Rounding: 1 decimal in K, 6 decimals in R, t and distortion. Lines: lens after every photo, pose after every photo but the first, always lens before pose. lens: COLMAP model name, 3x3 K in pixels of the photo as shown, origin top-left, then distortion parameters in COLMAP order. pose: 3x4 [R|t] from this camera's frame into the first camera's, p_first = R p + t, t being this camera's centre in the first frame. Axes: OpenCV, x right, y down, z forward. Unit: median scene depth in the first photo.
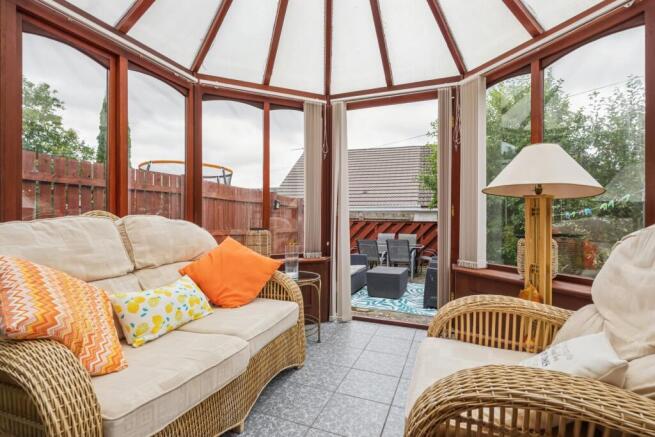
lens RADIAL K [[317.7, 0, 328.6], [0, 317.7, 217.6], [0, 0, 1]] dist [0.005471, 0.000373]
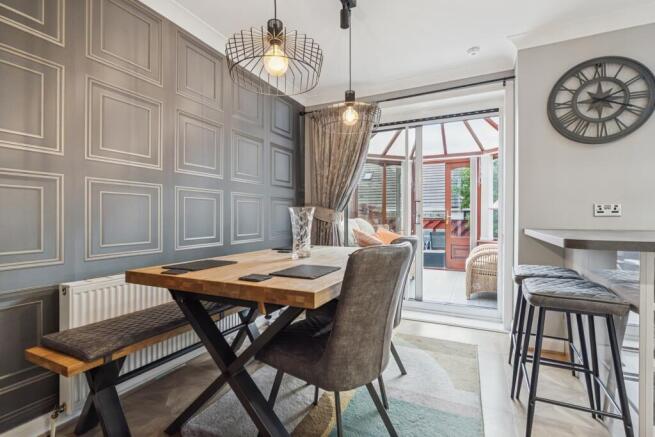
lens RADIAL K [[317.7, 0, 324.7], [0, 317.7, 214.7], [0, 0, 1]] dist [0.005471, 0.000373]
pose [[0.997634, -0.001722, -0.068727, -0.443832], [0.001612, 0.999997, -0.001653, -0.022086], [0.068730, 0.001538, 0.997634, -1.095570]]
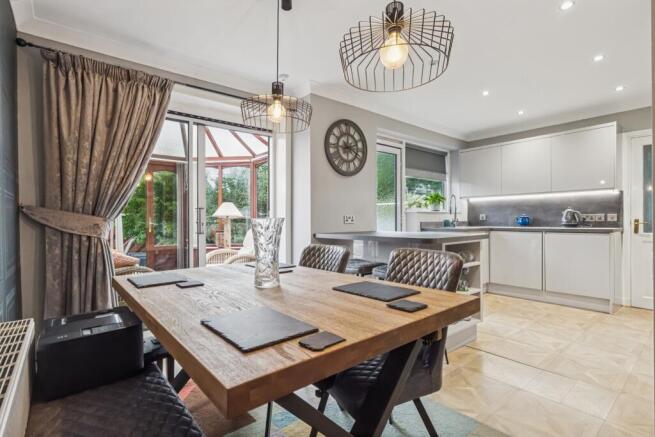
lens RADIAL K [[317.7, 0, 329.6], [0, 317.7, 221.9], [0, 0, 1]] dist [0.005471, 0.000373]
pose [[0.475035, -0.014013, 0.879855, -1.485119], [0.000452, 0.999877, 0.015680, -0.069086], [-0.879967, -0.007050, 0.474983, -0.390491]]
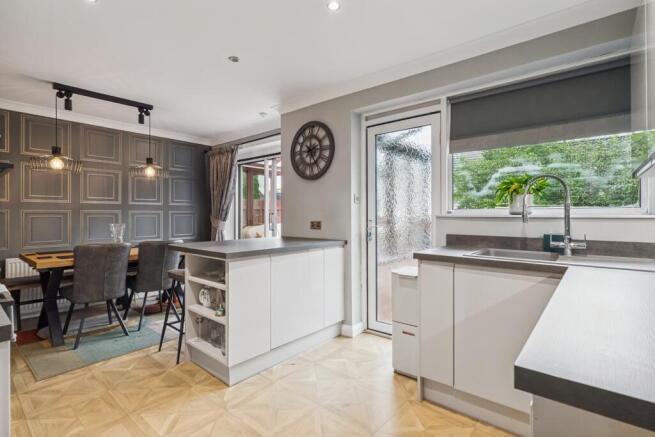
lens RADIAL K [[317.7, 0, 329.9], [0, 317.7, 215.6], [0, 0, 1]] dist [0.005471, 0.000373]
pose [[0.950444, -0.000662, -0.310894, 1.879117], [0.004101, 0.999937, 0.010409, -0.147720], [0.310868, -0.011169, 0.950387, -1.658543]]
